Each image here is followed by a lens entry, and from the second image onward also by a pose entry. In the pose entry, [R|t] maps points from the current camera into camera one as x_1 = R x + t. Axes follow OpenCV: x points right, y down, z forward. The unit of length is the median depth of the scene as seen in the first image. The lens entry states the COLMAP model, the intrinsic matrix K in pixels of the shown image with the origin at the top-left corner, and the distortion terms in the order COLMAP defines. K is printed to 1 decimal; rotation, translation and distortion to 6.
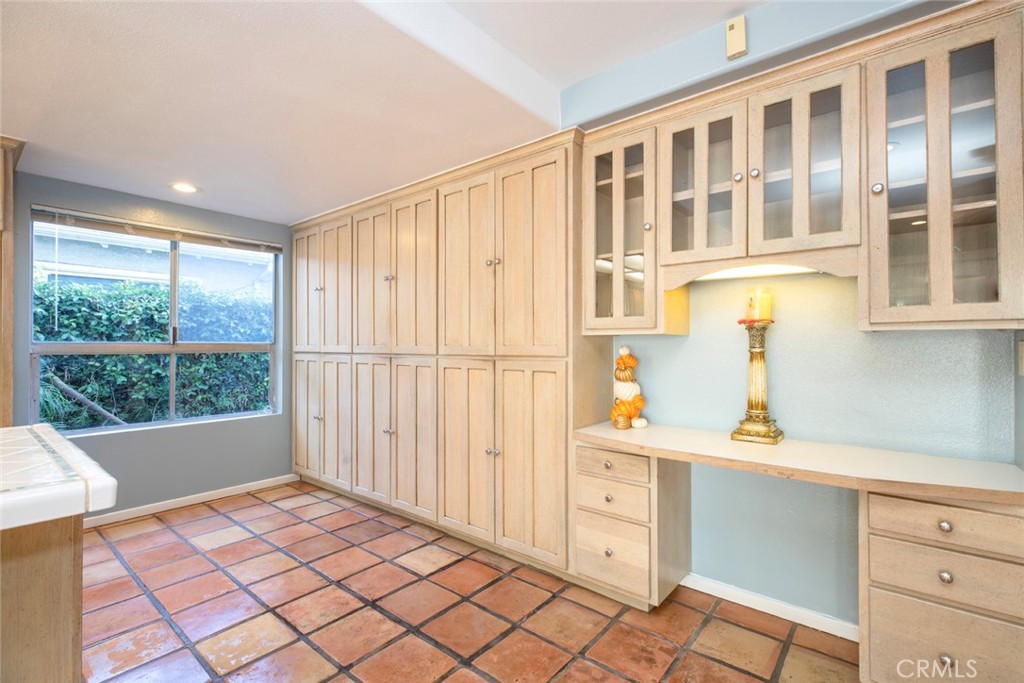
lens RADIAL K [[464.4, 0, 506.2], [0, 464.4, 342.5], [0, 0, 1]] dist [0.004459, -0.001331]
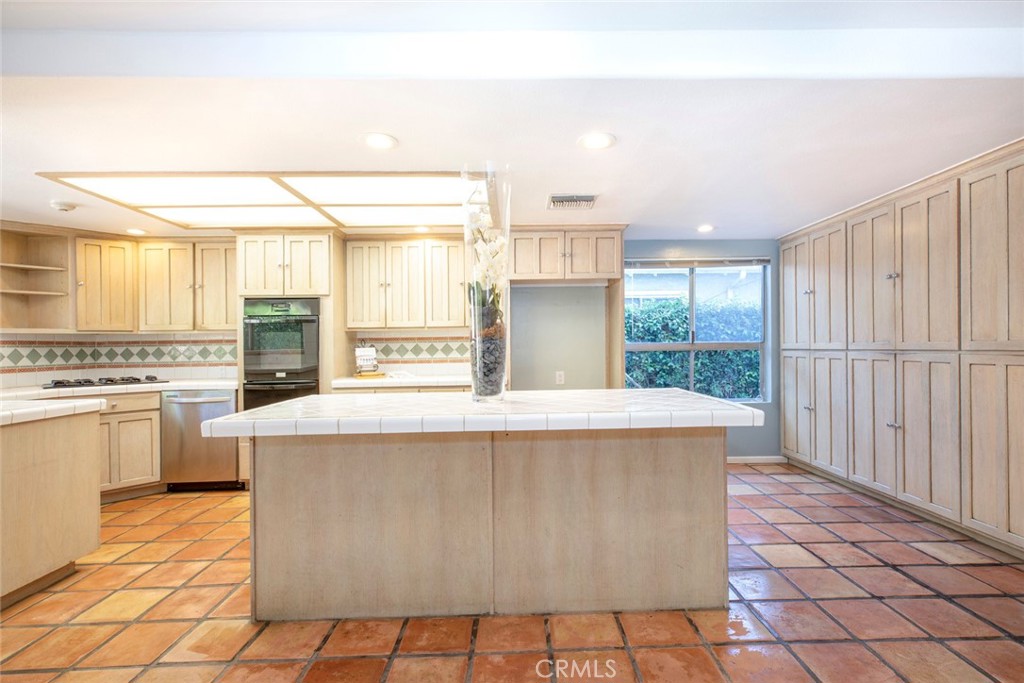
lens RADIAL K [[464.4, 0, 527.1], [0, 464.4, 350.2], [0, 0, 1]] dist [0.004459, -0.001331]
pose [[0.657037, -0.003706, -0.753849, -0.008561], [0.017198, 0.999801, 0.010075, 0.000646], [0.753662, -0.019584, 0.656970, -0.297486]]
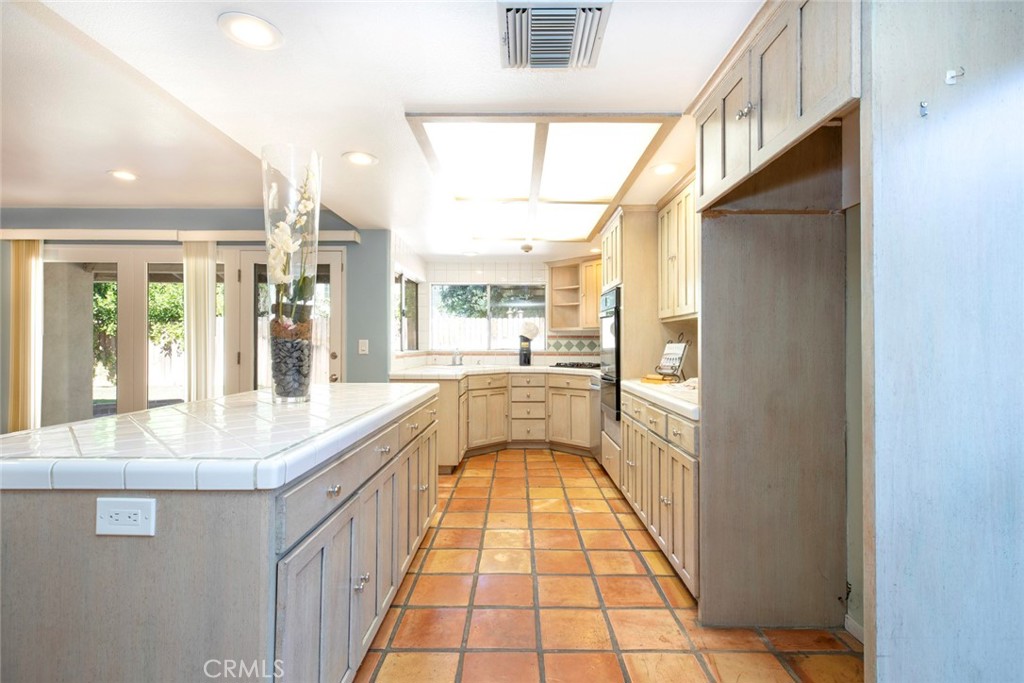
lens RADIAL K [[464.4, 0, 516.0], [0, 464.4, 342.8], [0, 0, 1]] dist [0.004459, -0.001331]
pose [[-0.772561, -0.005413, -0.634918, -0.435117], [-0.003760, 0.999985, -0.003951, 0.003414], [0.634930, -0.000665, -0.772570, 0.850927]]
